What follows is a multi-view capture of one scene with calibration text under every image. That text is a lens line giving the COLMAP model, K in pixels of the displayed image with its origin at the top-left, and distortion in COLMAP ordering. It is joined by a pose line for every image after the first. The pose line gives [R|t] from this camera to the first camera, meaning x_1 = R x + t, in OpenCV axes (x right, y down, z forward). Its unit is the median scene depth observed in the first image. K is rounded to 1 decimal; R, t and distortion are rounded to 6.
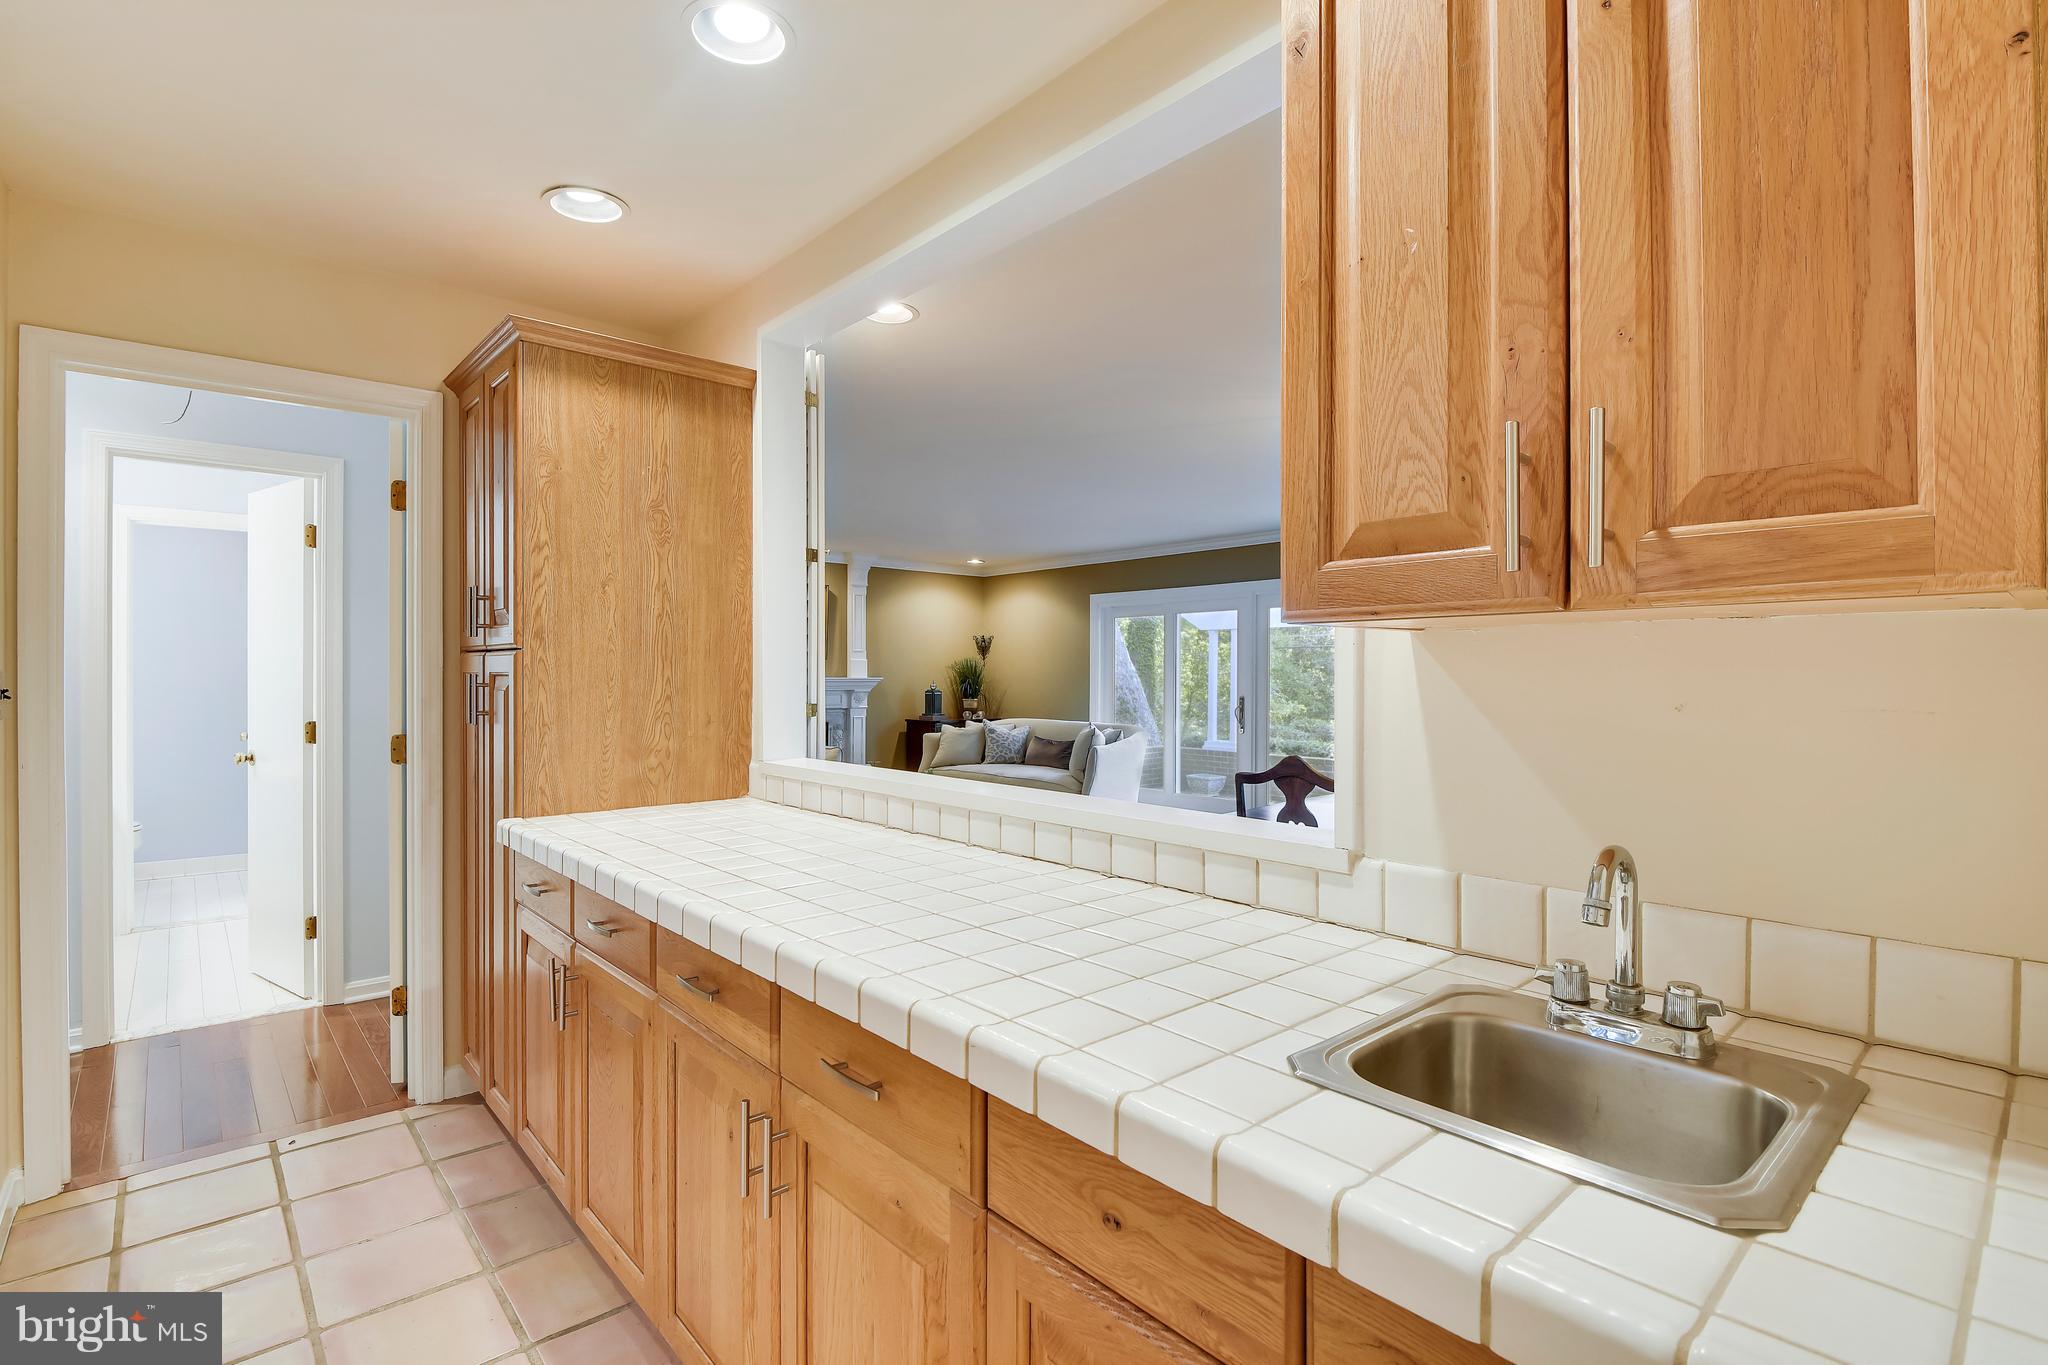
lens RADIAL K [[946.0, 0, 1021.4], [0, 946.0, 676.7], [0, 0, 1]] dist [-0.001420, -0.001784]
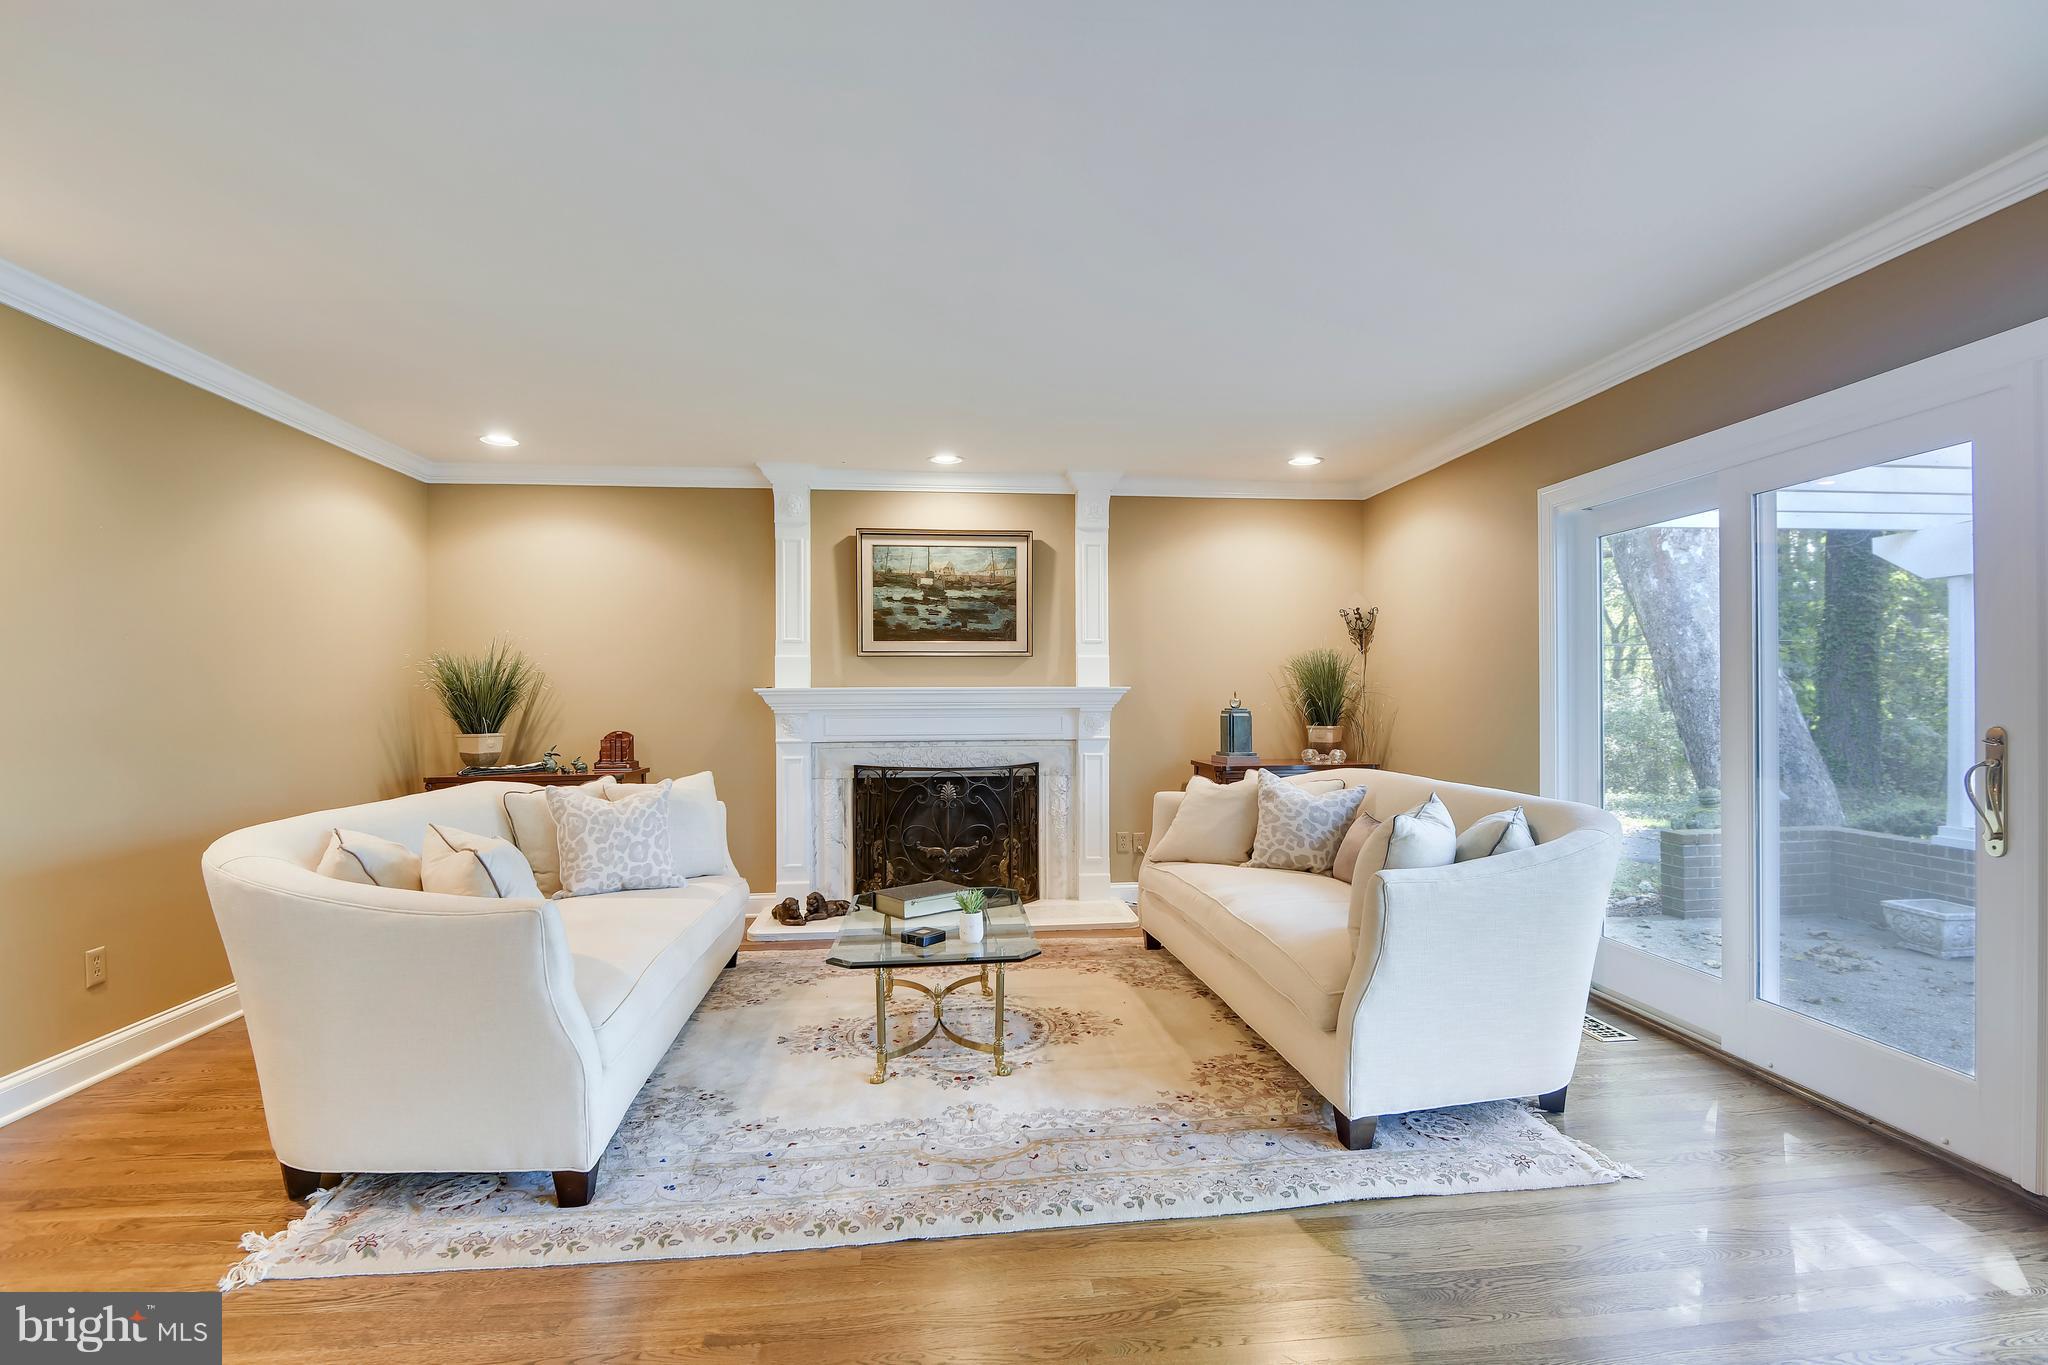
lens RADIAL K [[946.0, 0, 1040.0], [0, 946.0, 698.8], [0, 0, 1]] dist [-0.001420, -0.001784]
pose [[0.817950, -0.007885, -0.575236, 0.133218], [0.007216, 0.999968, -0.003446, 0.009681], [0.575244, -0.001332, 0.817981, 0.505773]]
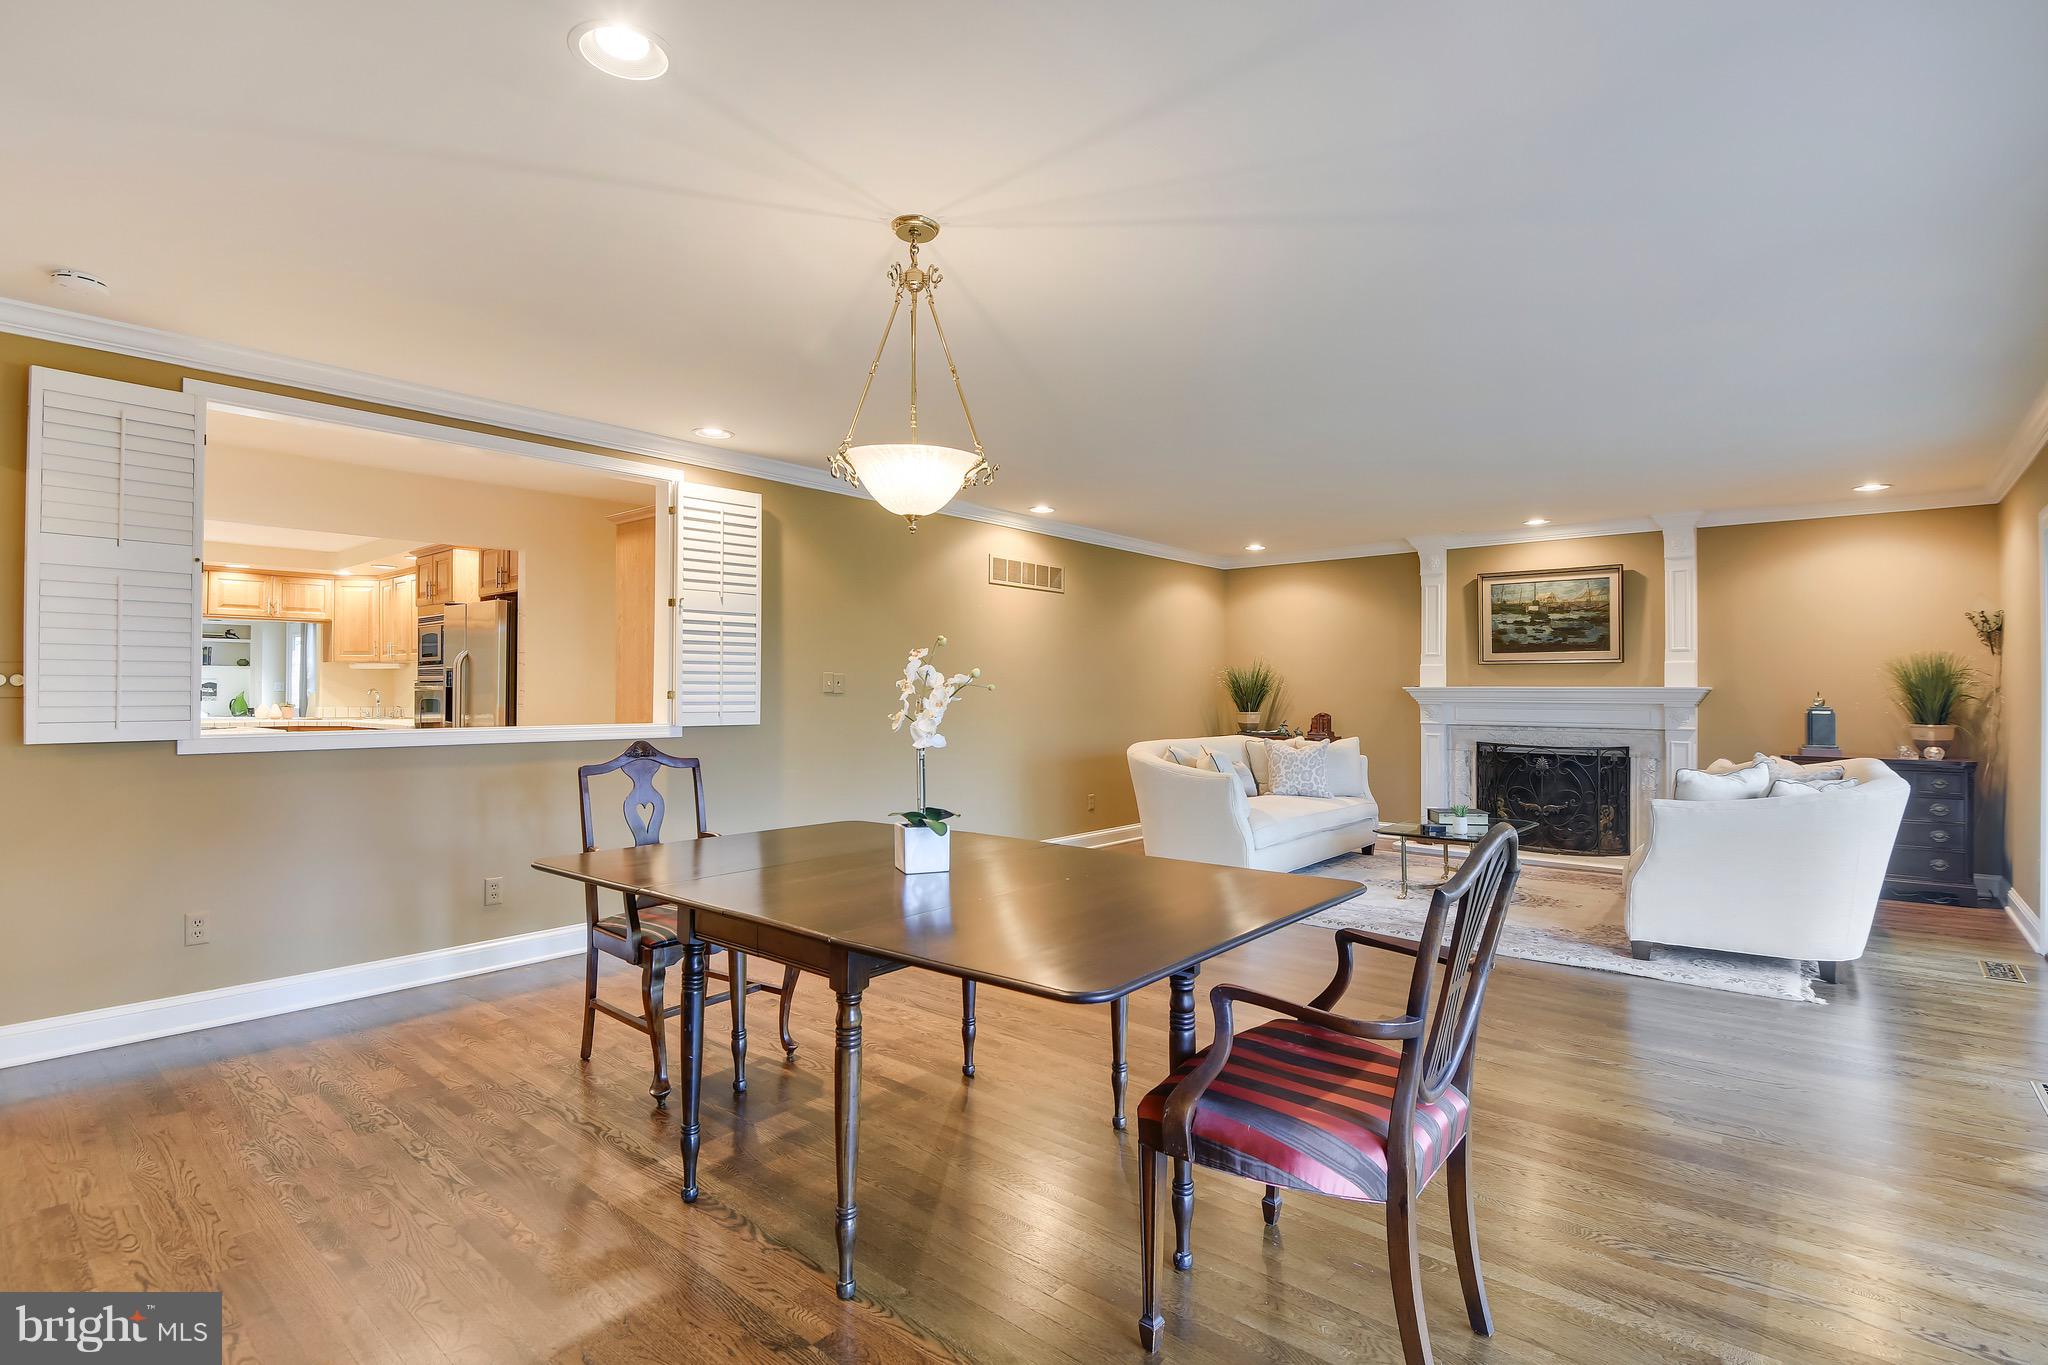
lens RADIAL K [[946.0, 0, 1031.6], [0, 946.0, 670.3], [0, 0, 1]] dist [-0.001420, -0.001784]
pose [[0.132186, -0.024381, -0.990925, 0.460787], [-0.006868, 0.999651, -0.025511, 0.009440], [0.991201, 0.010178, 0.131973, 0.425790]]
